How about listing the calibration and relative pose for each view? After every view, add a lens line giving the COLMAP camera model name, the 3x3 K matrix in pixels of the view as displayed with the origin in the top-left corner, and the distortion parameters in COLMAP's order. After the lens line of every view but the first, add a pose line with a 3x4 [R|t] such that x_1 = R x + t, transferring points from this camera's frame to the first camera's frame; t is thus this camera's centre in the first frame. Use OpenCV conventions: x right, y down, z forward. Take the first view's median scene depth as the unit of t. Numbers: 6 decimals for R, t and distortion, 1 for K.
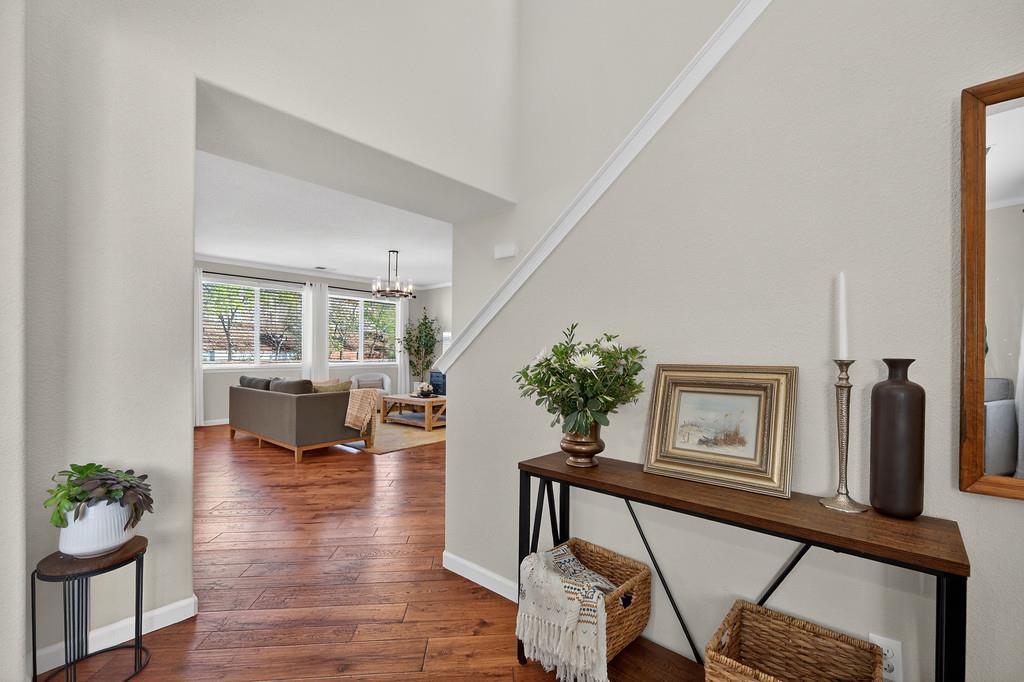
lens RADIAL K [[437.2, 0, 509.8], [0, 437.2, 345.5], [0, 0, 1]] dist [0.029286, 0.000116]
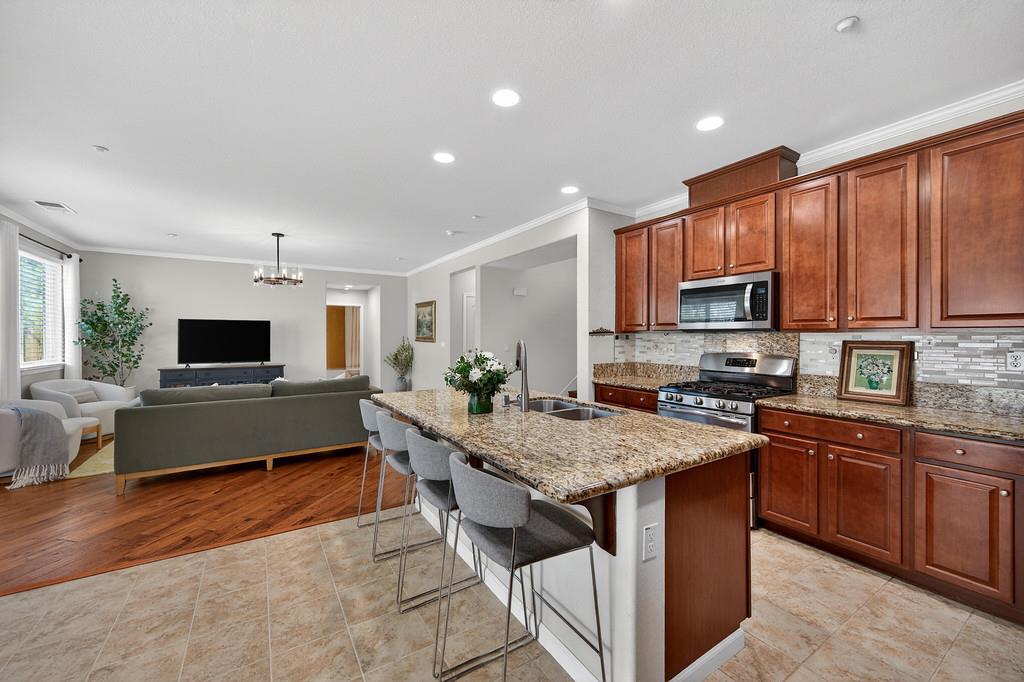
lens RADIAL K [[404.2, 0, 517.4], [0, 404.2, 335.5], [0, 0, 1]] dist [0.000121, -0.000096]
pose [[0.261364, -0.000920, 0.965240, -0.652398], [-0.018045, 0.999820, 0.005839, -0.013570], [-0.965072, -0.018944, 0.261301, 0.214538]]
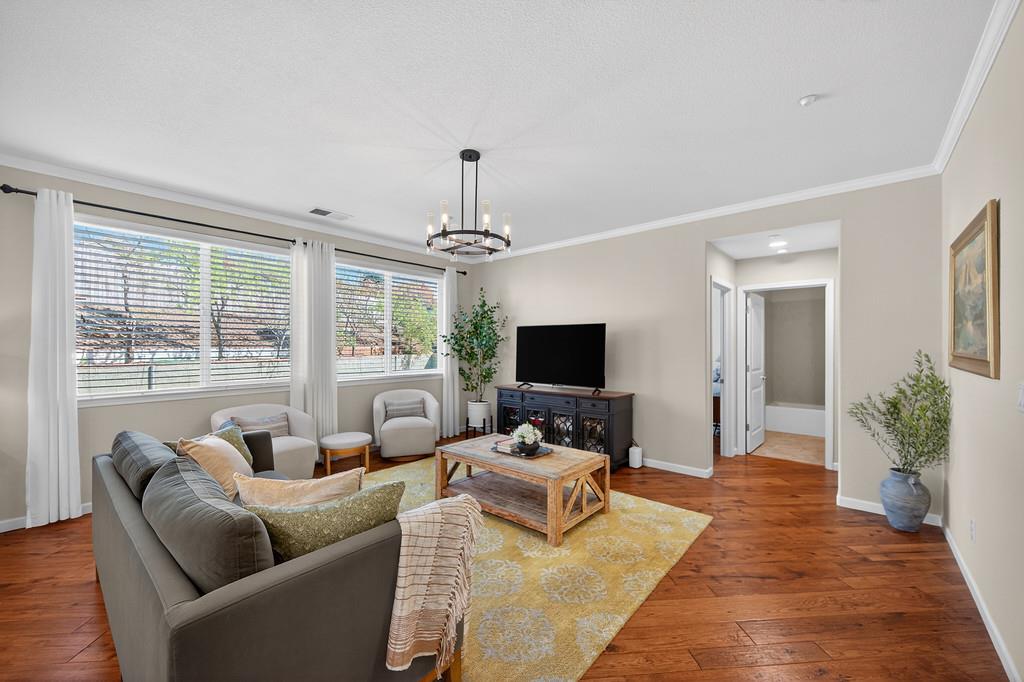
lens RADIAL K [[400.3, 0, 515.9], [0, 400.3, 341.5], [0, 0, 1]] dist [-0.000385, -0.000070]
pose [[0.999755, -0.002626, 0.021995, -0.158150], [0.002391, 0.999940, 0.010733, -0.012330], [-0.022022, -0.010677, 0.999700, 0.396239]]
